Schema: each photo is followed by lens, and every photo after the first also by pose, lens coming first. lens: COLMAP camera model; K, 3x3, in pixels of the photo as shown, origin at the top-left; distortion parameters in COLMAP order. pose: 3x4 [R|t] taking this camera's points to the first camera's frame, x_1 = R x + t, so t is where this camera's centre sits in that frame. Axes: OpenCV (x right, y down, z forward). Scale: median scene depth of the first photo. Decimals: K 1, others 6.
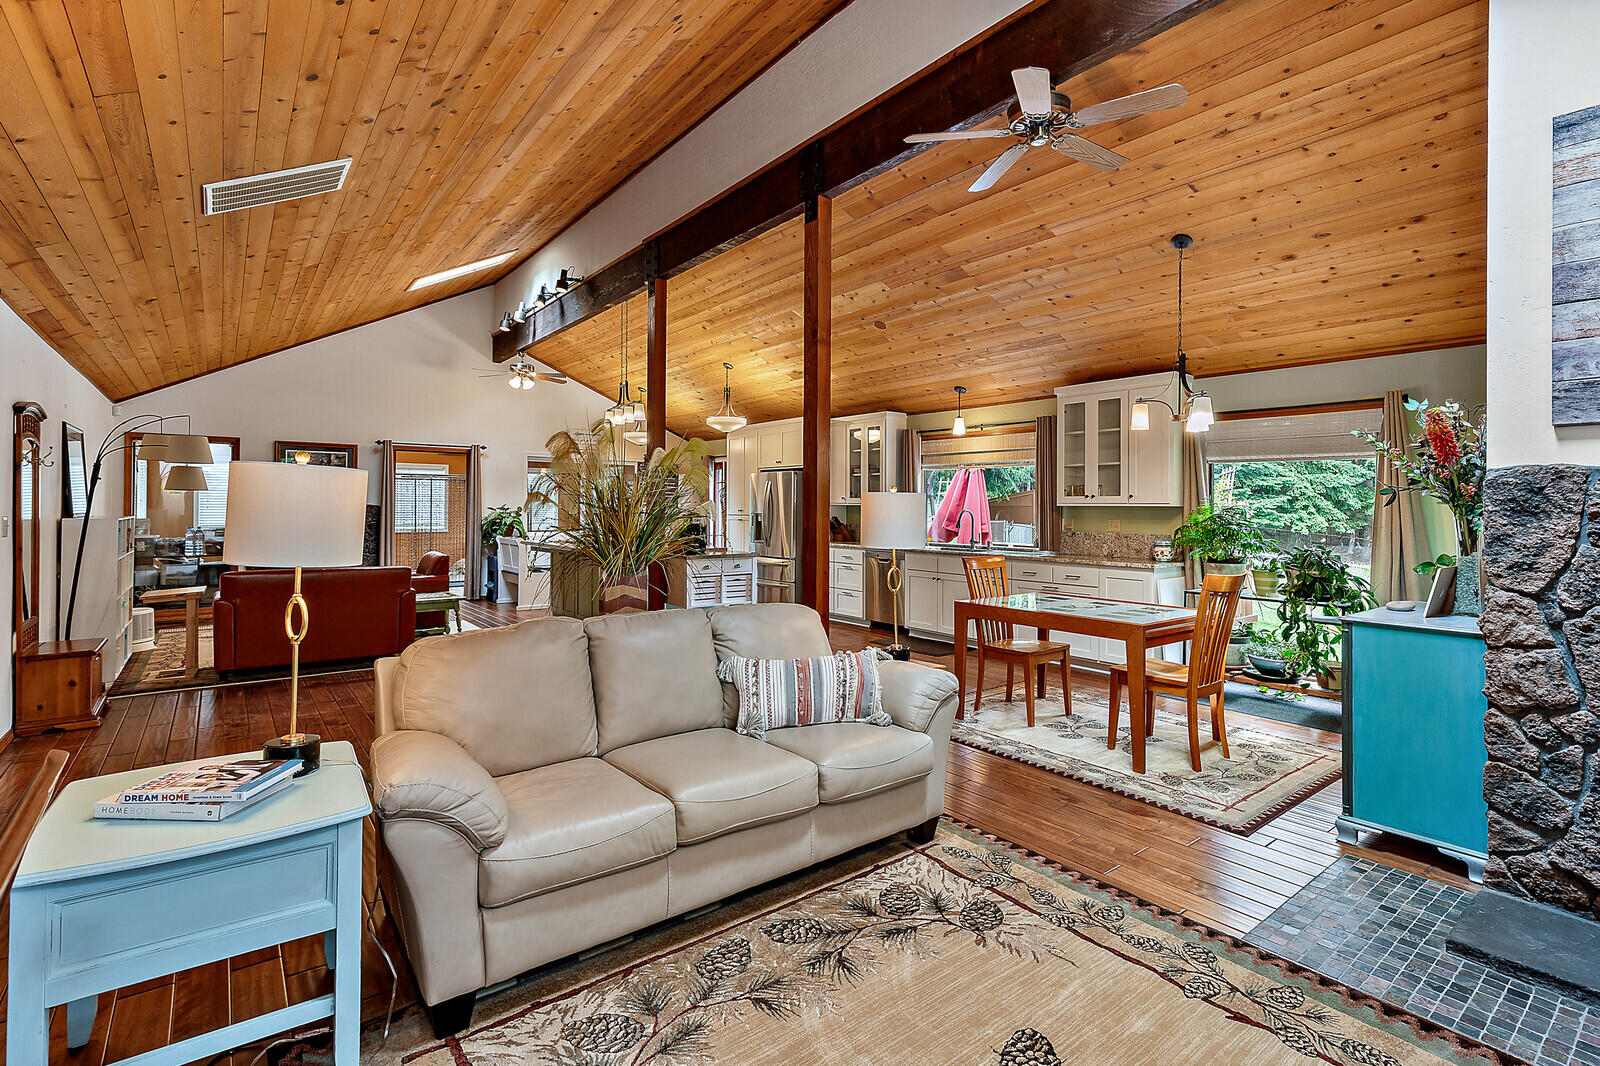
lens RADIAL K [[739.5, 0, 794.2], [0, 739.5, 508.0], [0, 0, 1]] dist [0.000054, -0.000888]
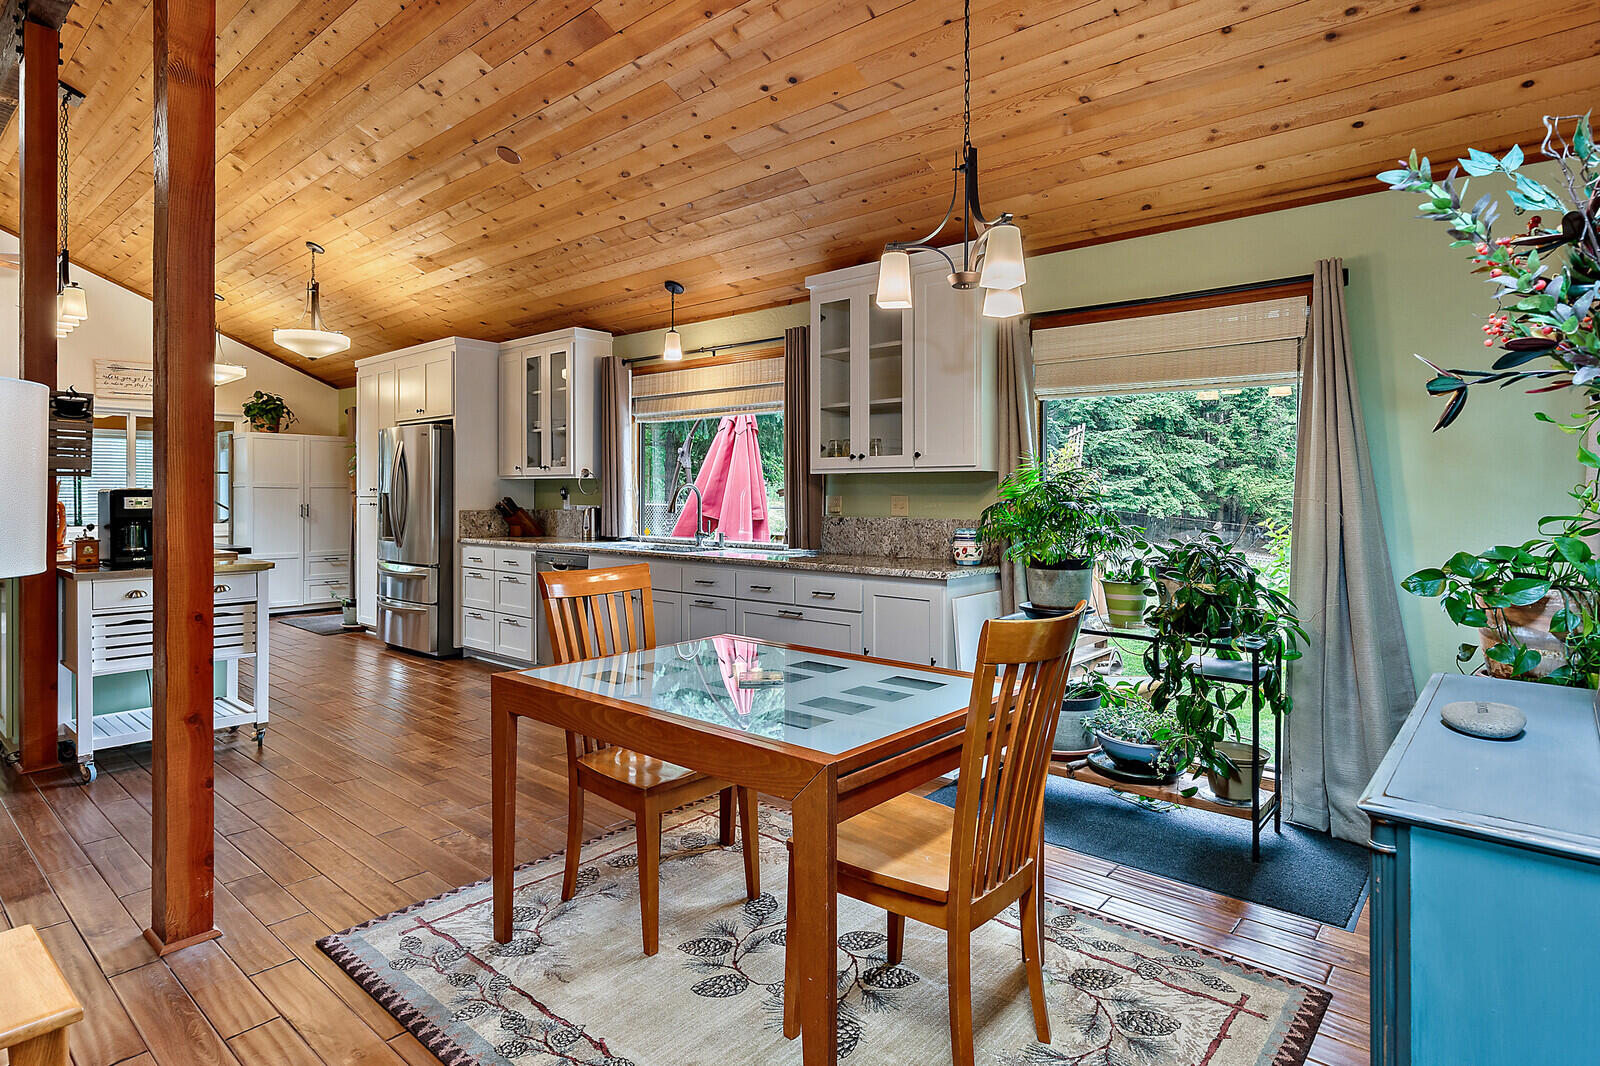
lens RADIAL K [[847.4, 0, 799.9], [0, 847.4, 504.9], [0, 0, 1]] dist [-0.003003, 0.000146]
pose [[0.979250, -0.008018, 0.202498, 0.234021], [0.005386, 0.999894, 0.013545, 0.014630], [-0.202585, -0.012173, 0.979189, 0.369440]]
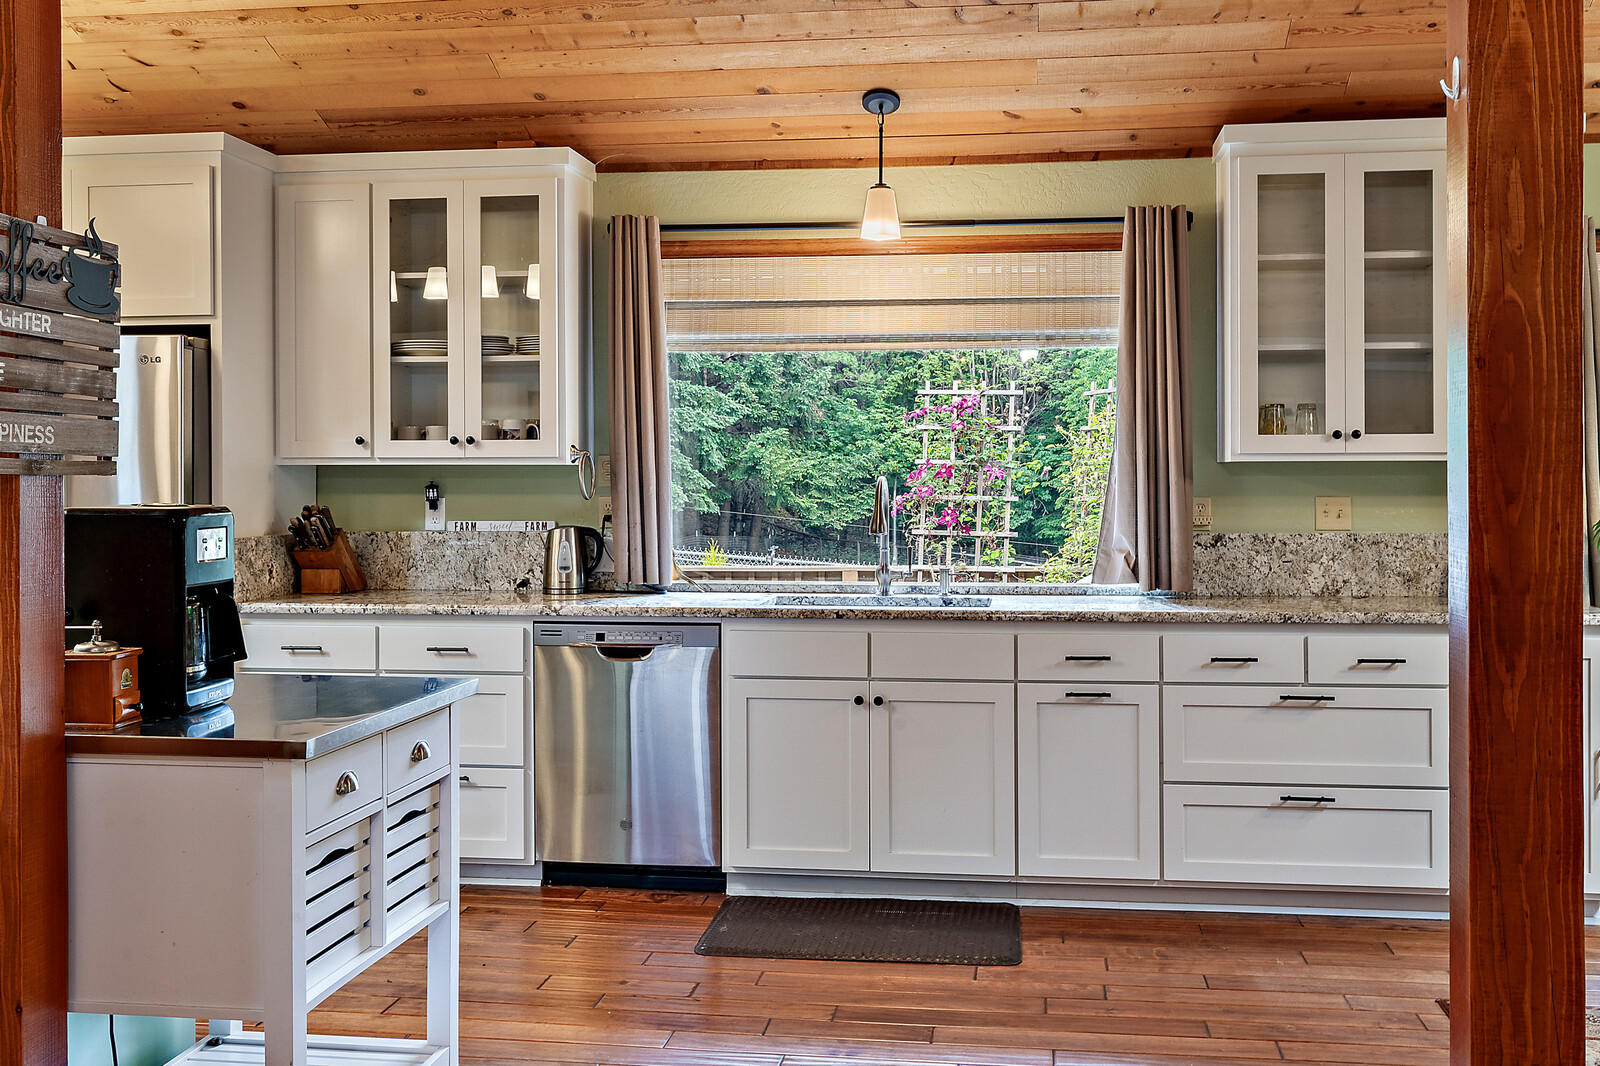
lens RADIAL K [[1565.3, 0, 803.6], [0, 1565.3, 513.7], [0, 0, 1]] dist [0.009753, 0.000000]
pose [[0.712420, -0.027508, 0.701214, -0.354885], [0.009323, 0.999514, 0.029737, -0.002531], [-0.701691, -0.014648, 0.712330, 0.689252]]
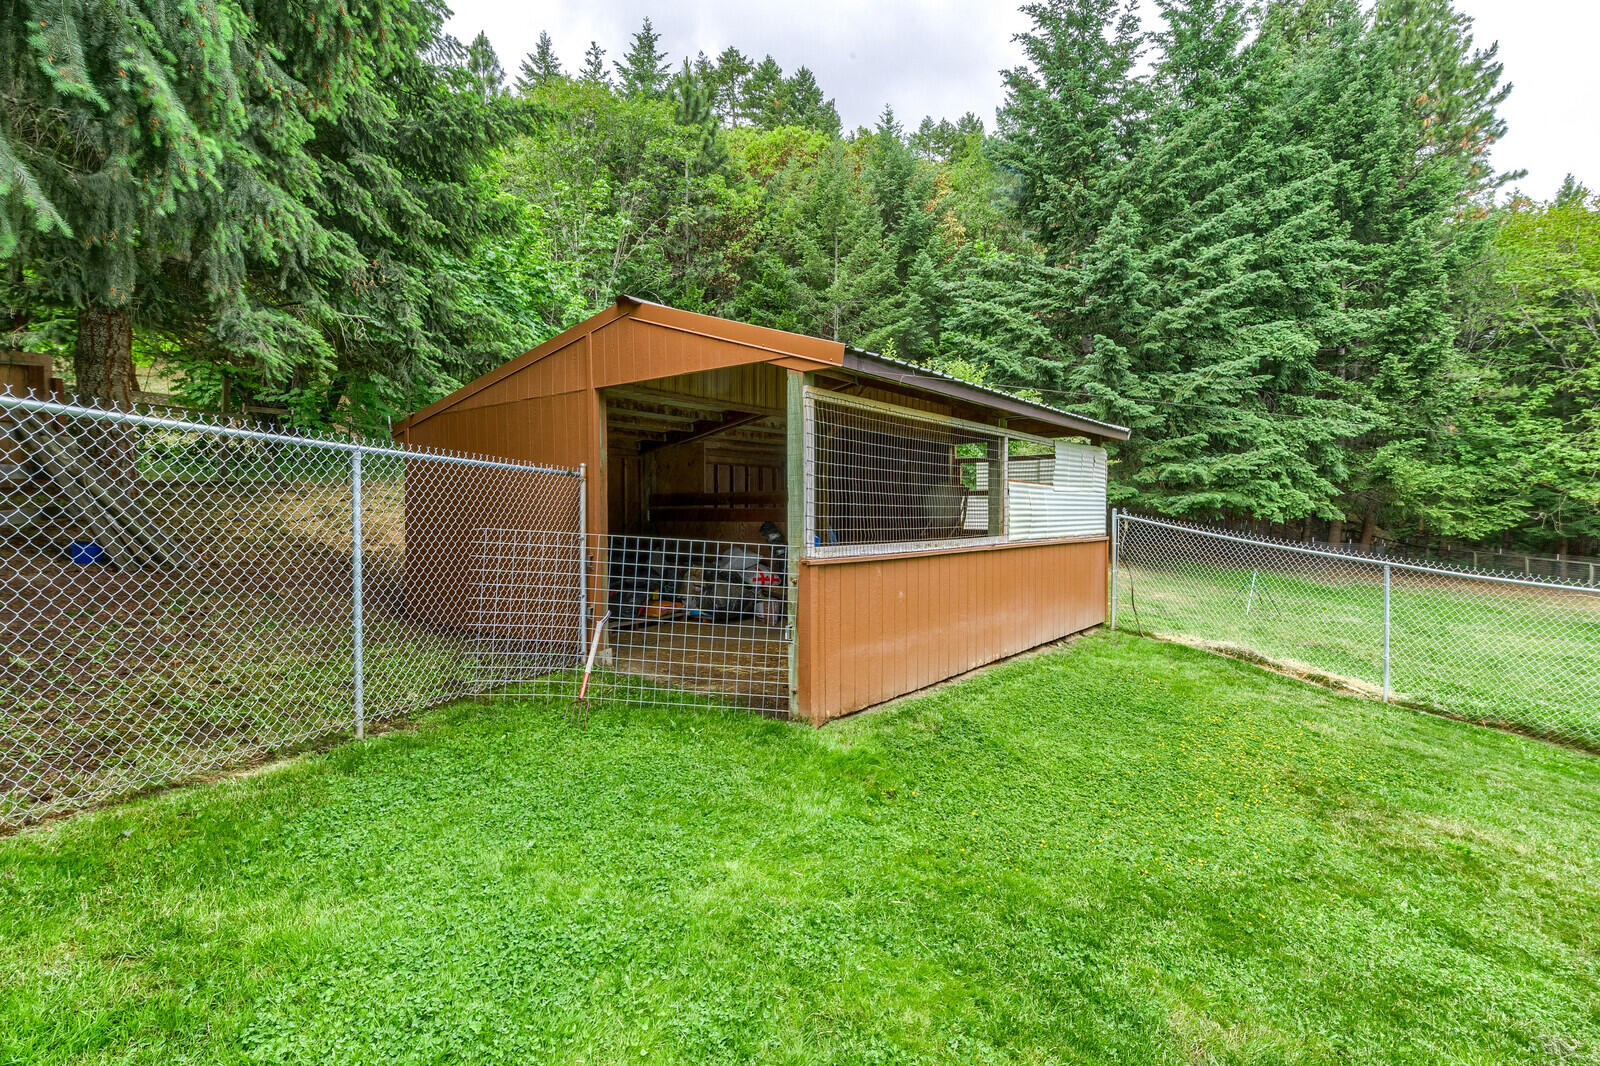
lens RADIAL K [[746.8, 0, 803.7], [0, 746.8, 535.6], [0, 0, 1]] dist [0.001373, 0.000402]
pose [[0.984738, -0.013600, 0.173511, 1.678491], [0.008519, 0.999514, 0.029997, 0.189994], [-0.173834, -0.028061, 0.984375, 3.651009]]
